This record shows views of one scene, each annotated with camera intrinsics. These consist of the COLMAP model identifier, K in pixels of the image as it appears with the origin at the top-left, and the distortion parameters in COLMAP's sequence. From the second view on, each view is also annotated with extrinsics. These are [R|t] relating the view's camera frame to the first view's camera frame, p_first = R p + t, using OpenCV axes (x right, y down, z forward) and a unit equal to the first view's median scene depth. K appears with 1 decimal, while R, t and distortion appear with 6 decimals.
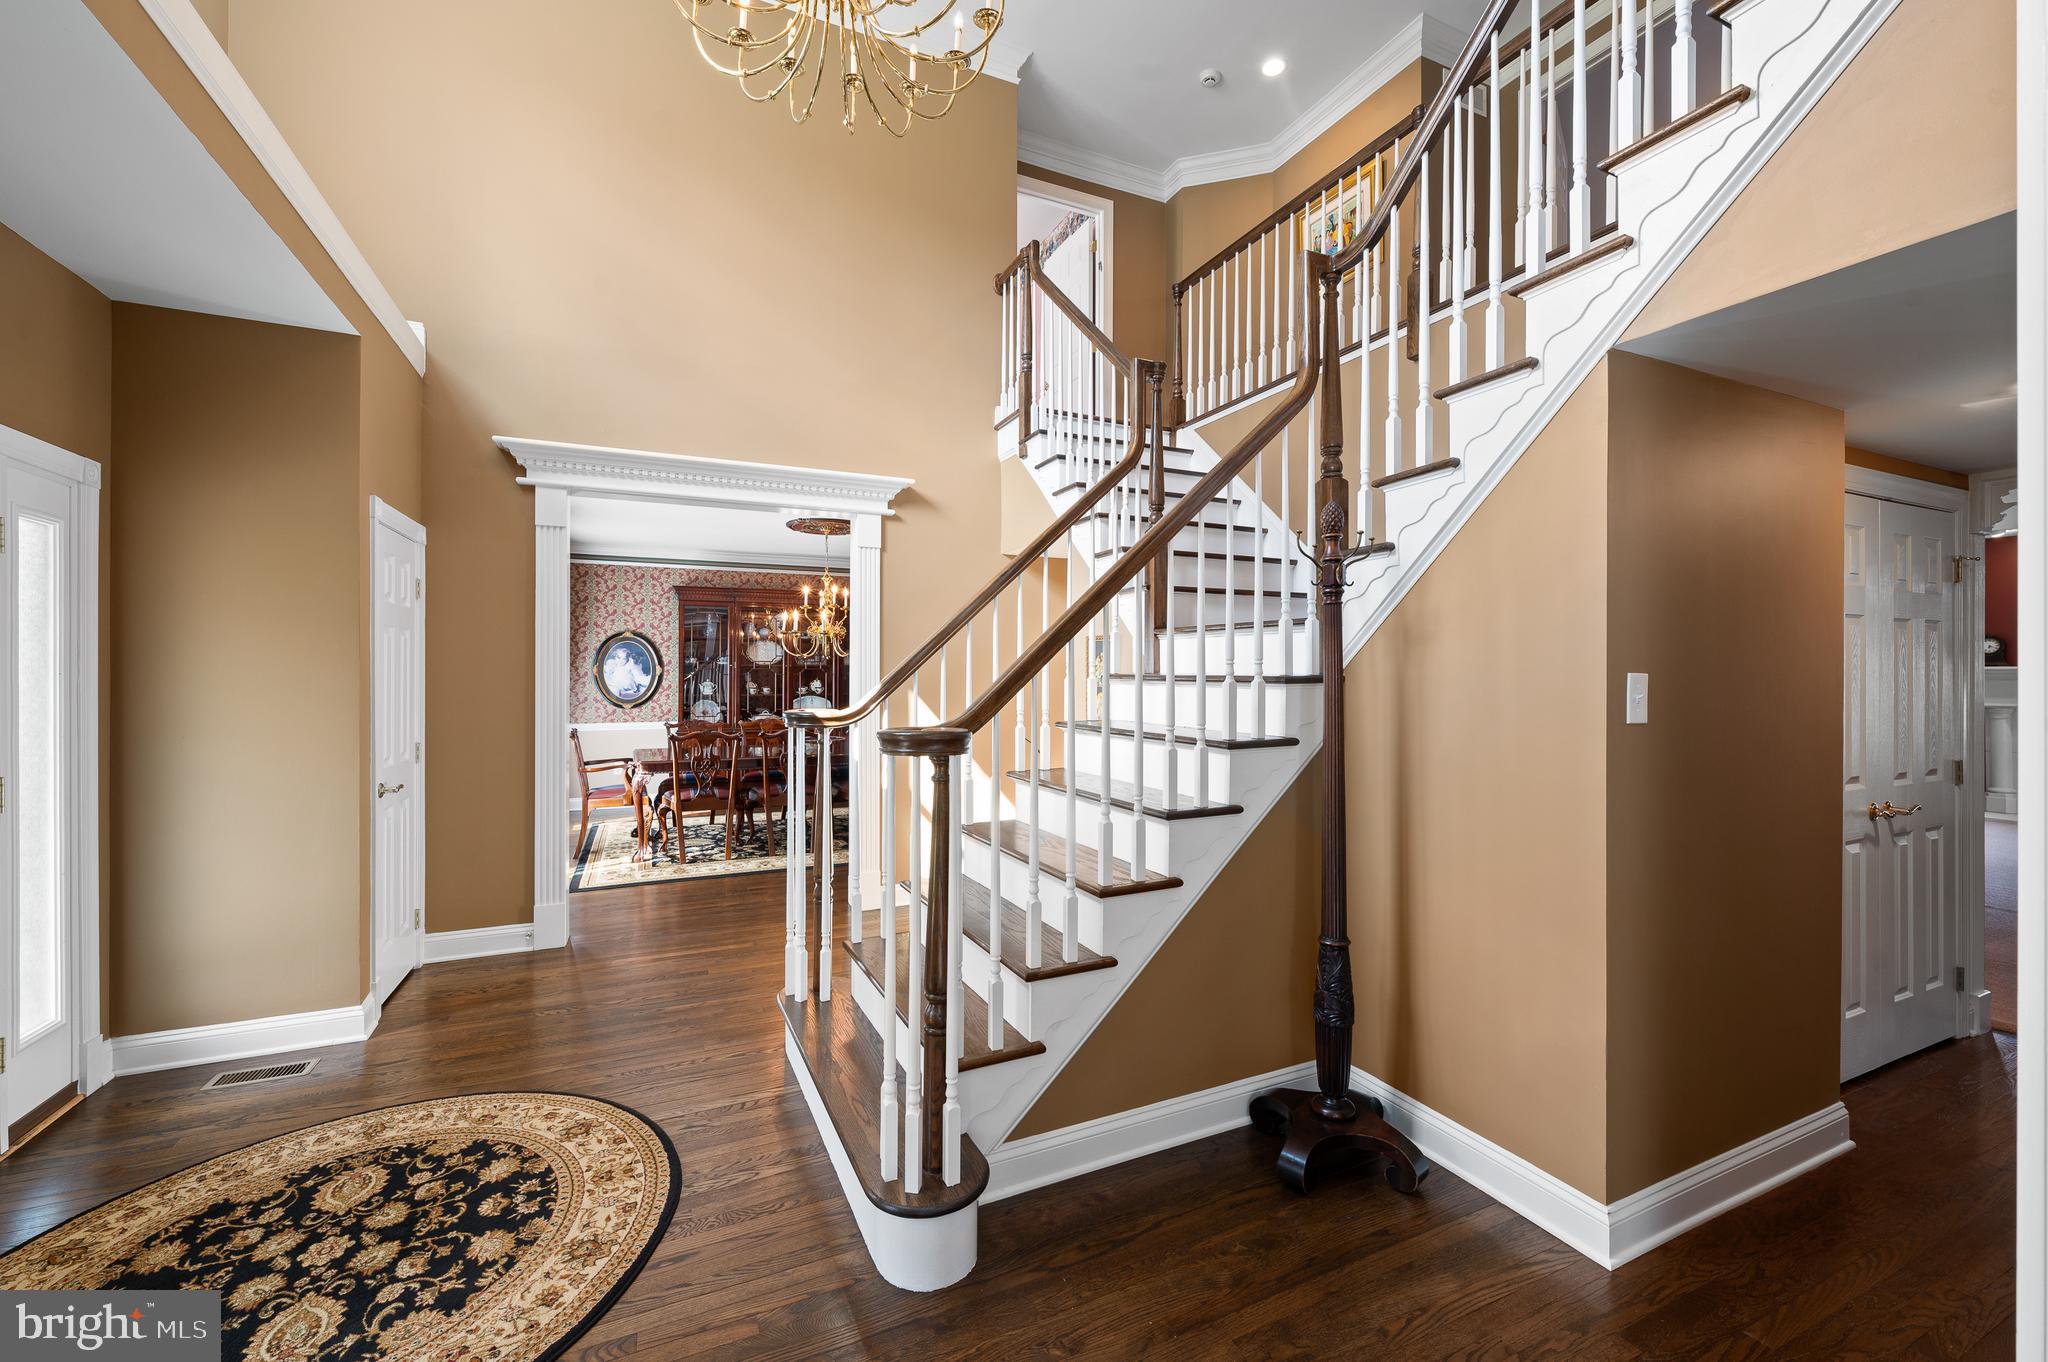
lens RADIAL K [[823.9, 0, 1023.1], [0, 823.9, 672.4], [0, 0, 1]] dist [-0.000612, 0.000120]
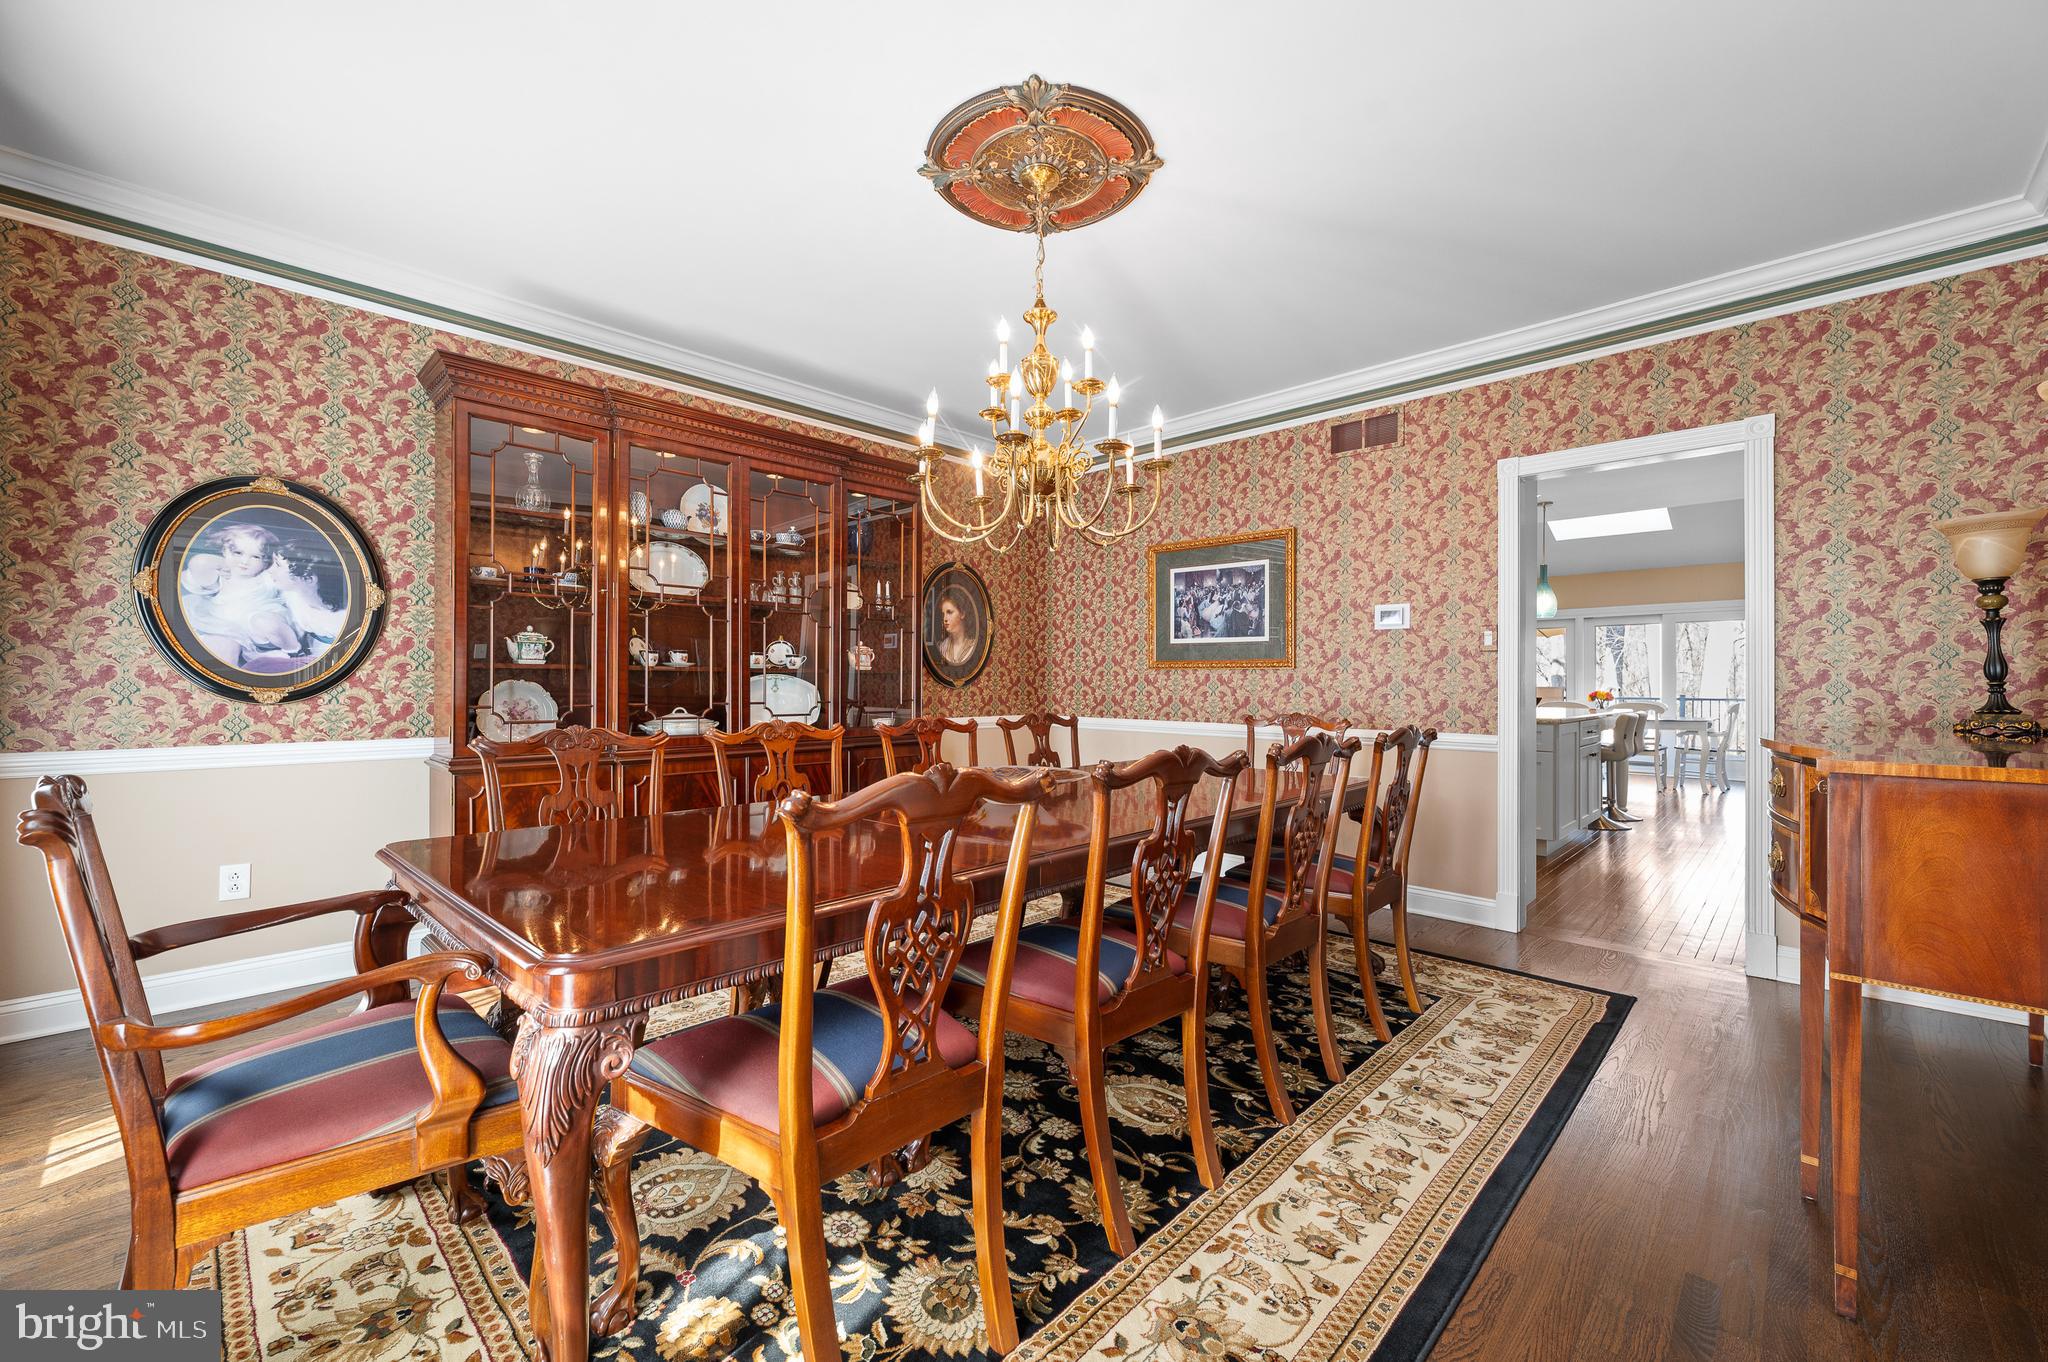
lens RADIAL K [[823.9, 0, 1027.0], [0, 823.9, 690.3], [0, 0, 1]] dist [-0.000612, 0.000120]
pose [[0.932672, -0.001348, 0.360723, -0.307568], [0.001806, 0.999998, -0.000931, 0.039291], [-0.360721, 0.001520, 0.932673, 0.563957]]
